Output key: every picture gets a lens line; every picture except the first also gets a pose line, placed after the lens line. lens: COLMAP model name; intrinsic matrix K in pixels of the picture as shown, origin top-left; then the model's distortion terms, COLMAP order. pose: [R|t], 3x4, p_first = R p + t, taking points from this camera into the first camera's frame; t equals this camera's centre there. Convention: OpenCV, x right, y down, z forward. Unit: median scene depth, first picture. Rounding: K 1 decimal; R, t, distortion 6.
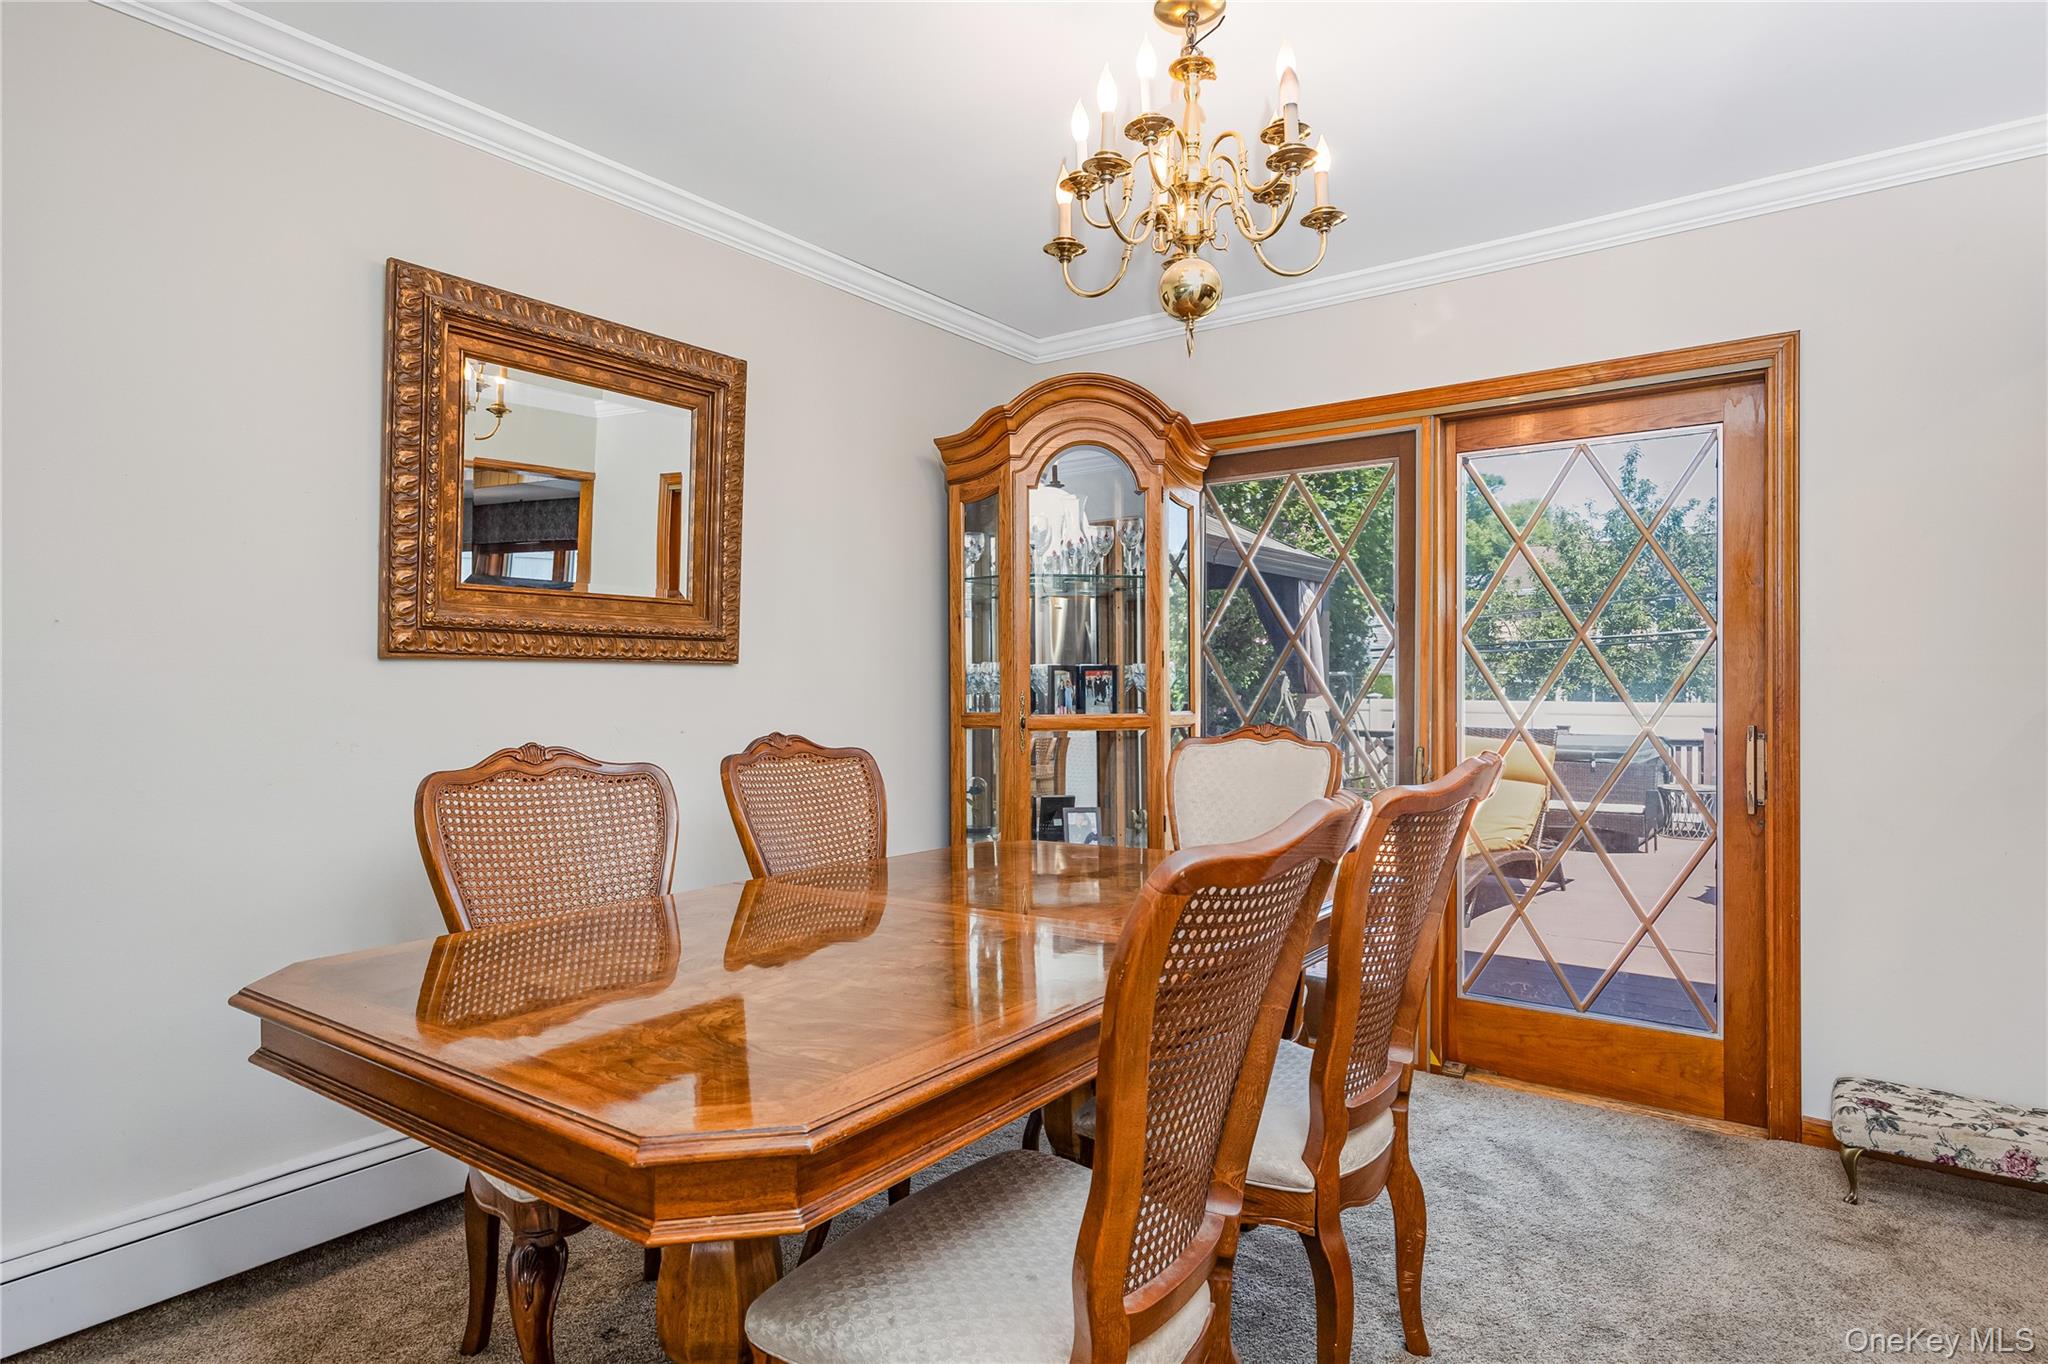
lens RADIAL K [[1140.5, 0, 1024.0], [0, 1140.5, 682.0], [0, 0, 1]] dist [0.000959, -0.000087]
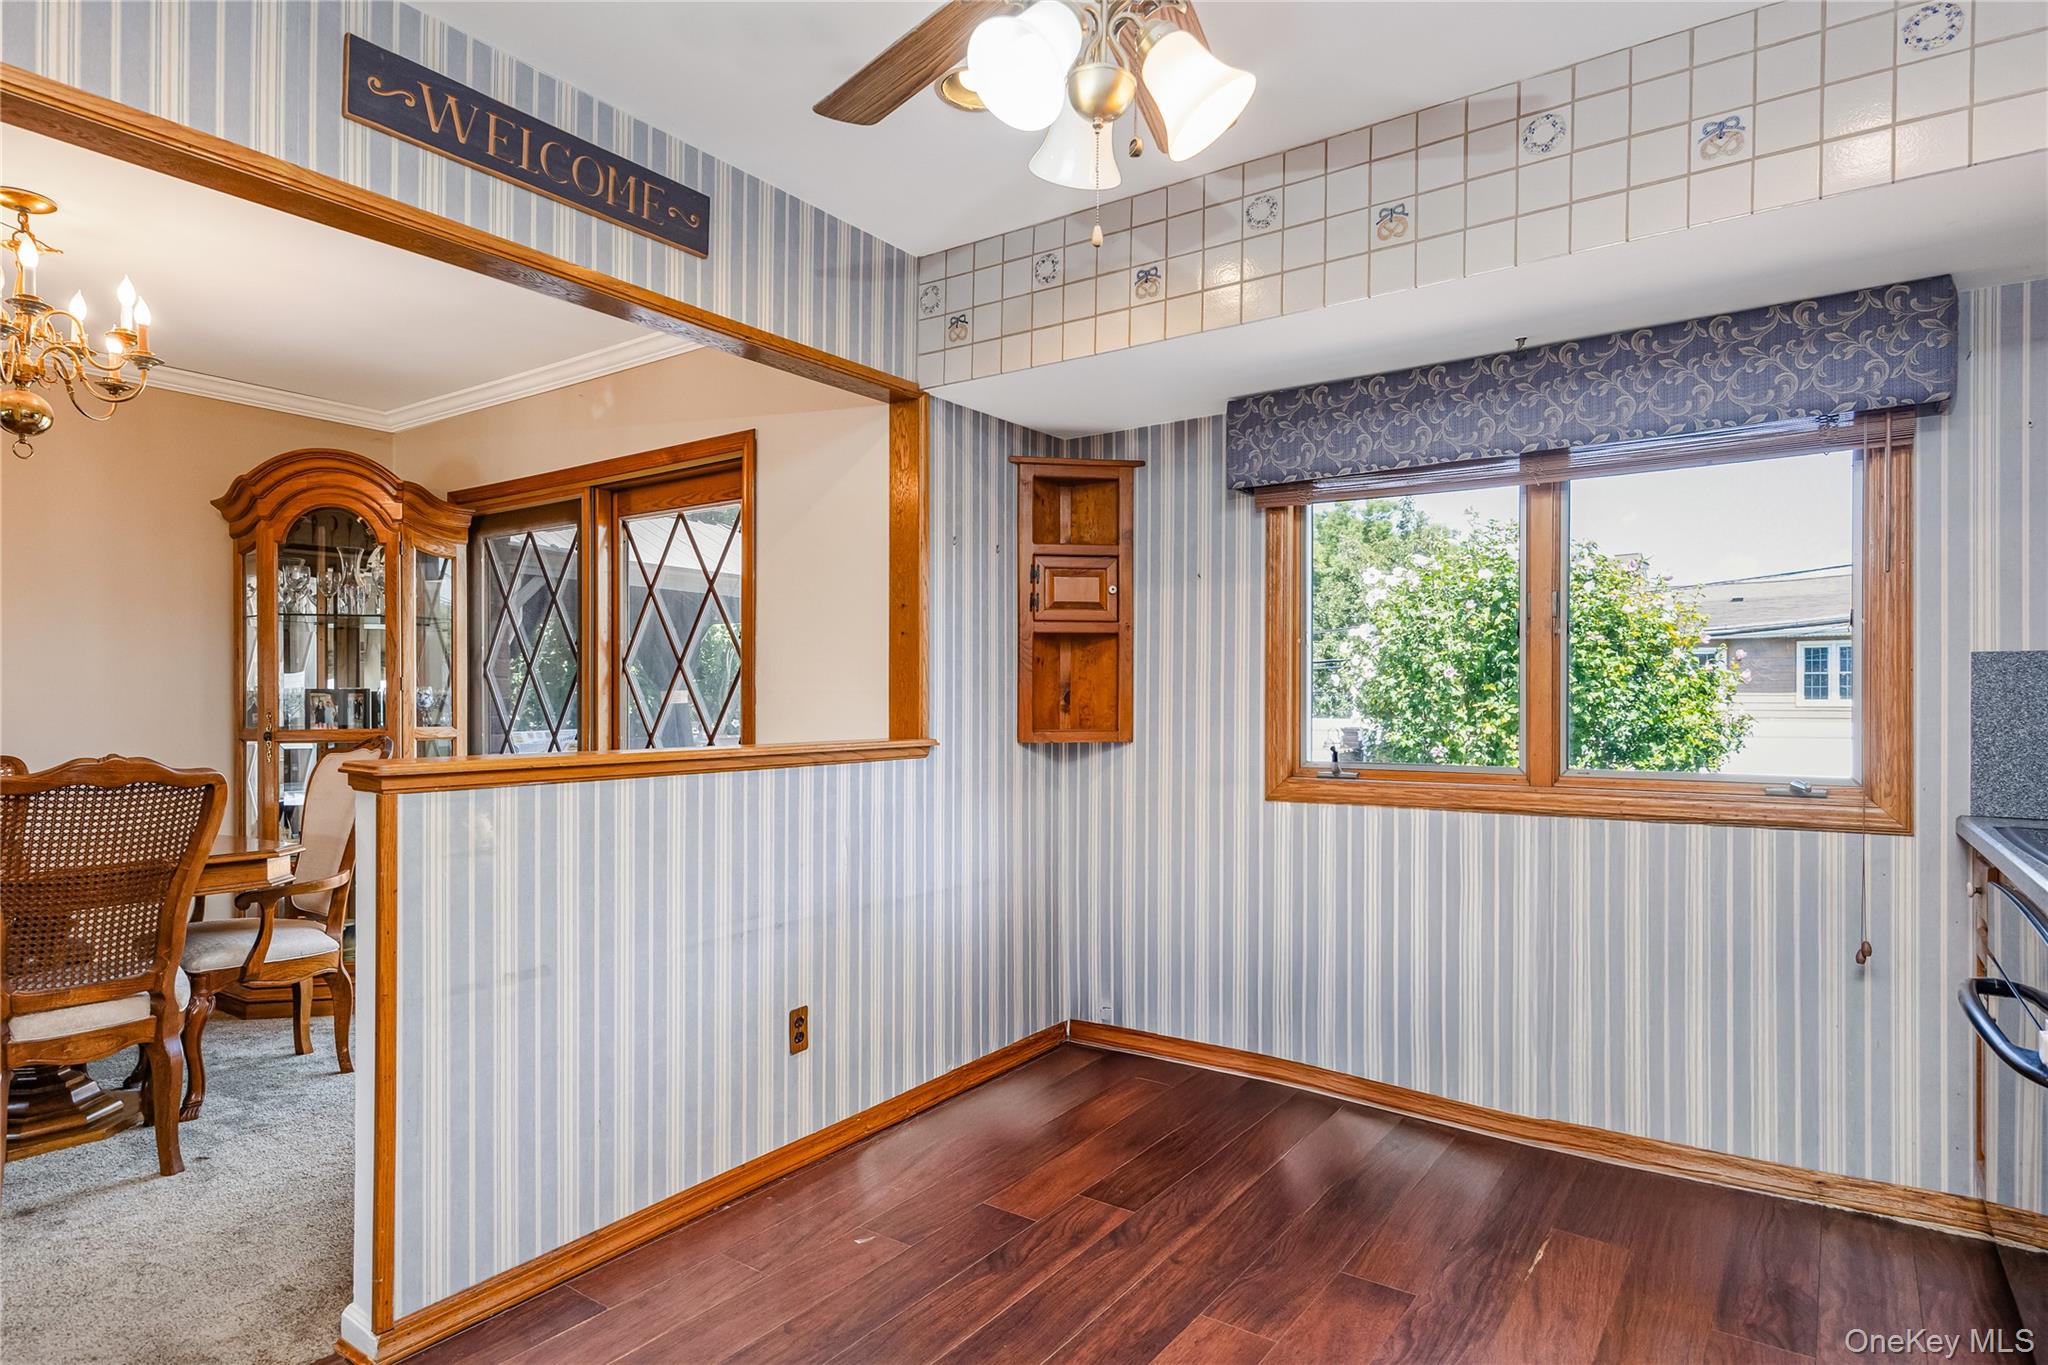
lens RADIAL K [[1122.8, 0, 1027.6], [0, 1122.8, 689.4], [0, 0, 1]] dist [0.021251, -0.000125]
pose [[0.999792, 0.001187, 0.020351, 0.914675], [-0.000943, 0.999927, -0.012008, 0.000636], [-0.020364, 0.011986, 0.999721, -0.259883]]
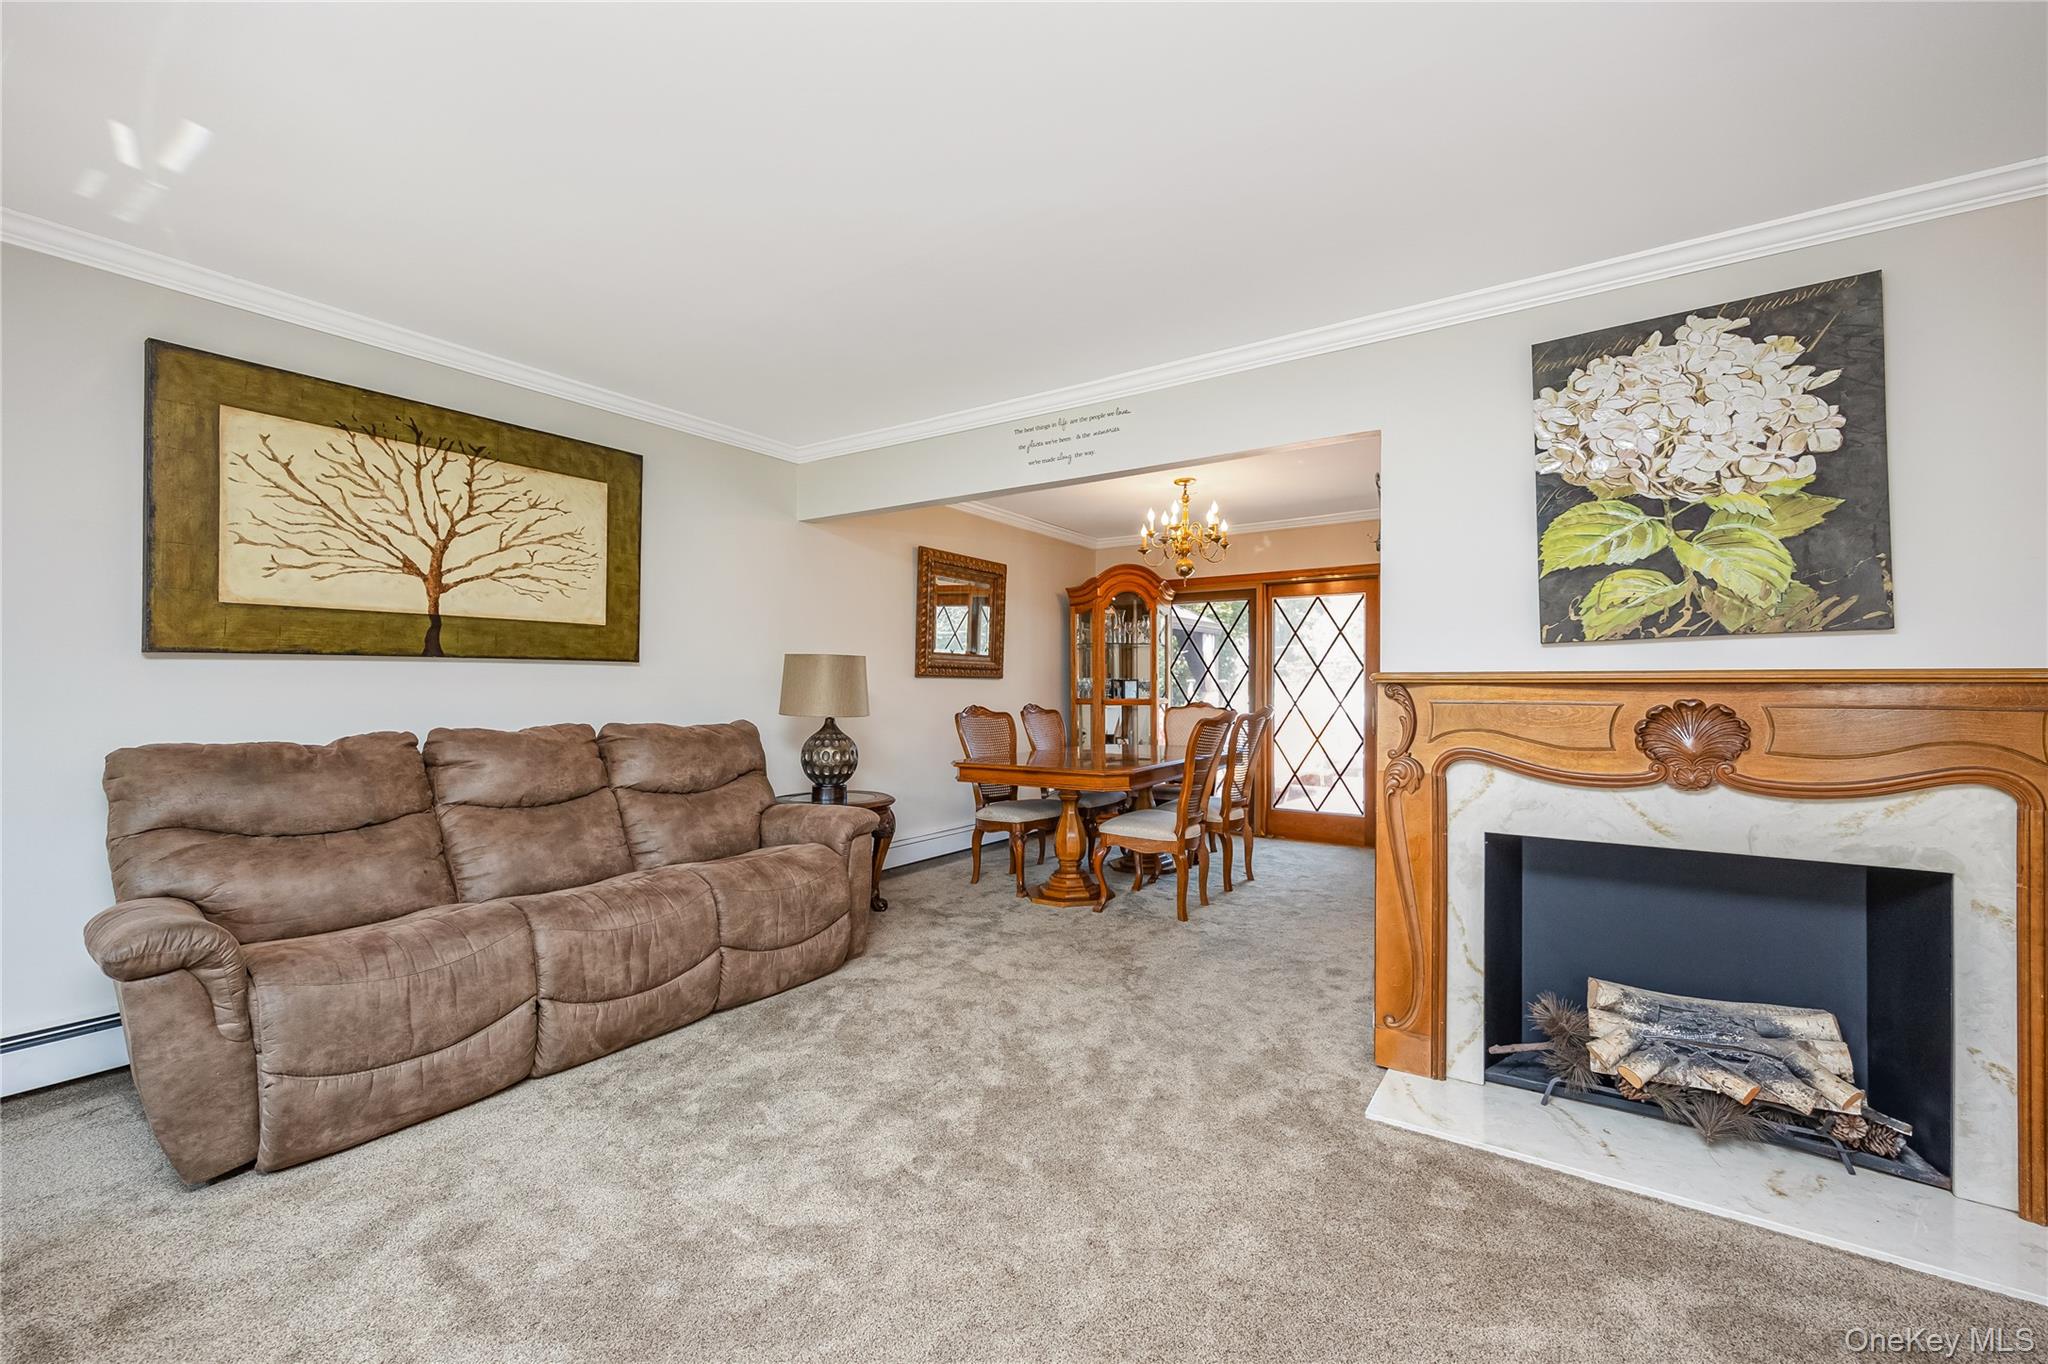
lens RADIAL K [[832.3, 0, 1024.0], [0, 832.3, 682.0], [0, 0, 1]] dist [0.000603, 0.000280]
pose [[0.999273, 0.001988, 0.038076, -0.283927], [-0.001655, 0.999960, -0.008769, 0.008873], [-0.038091, 0.008700, 0.999236, -0.964796]]
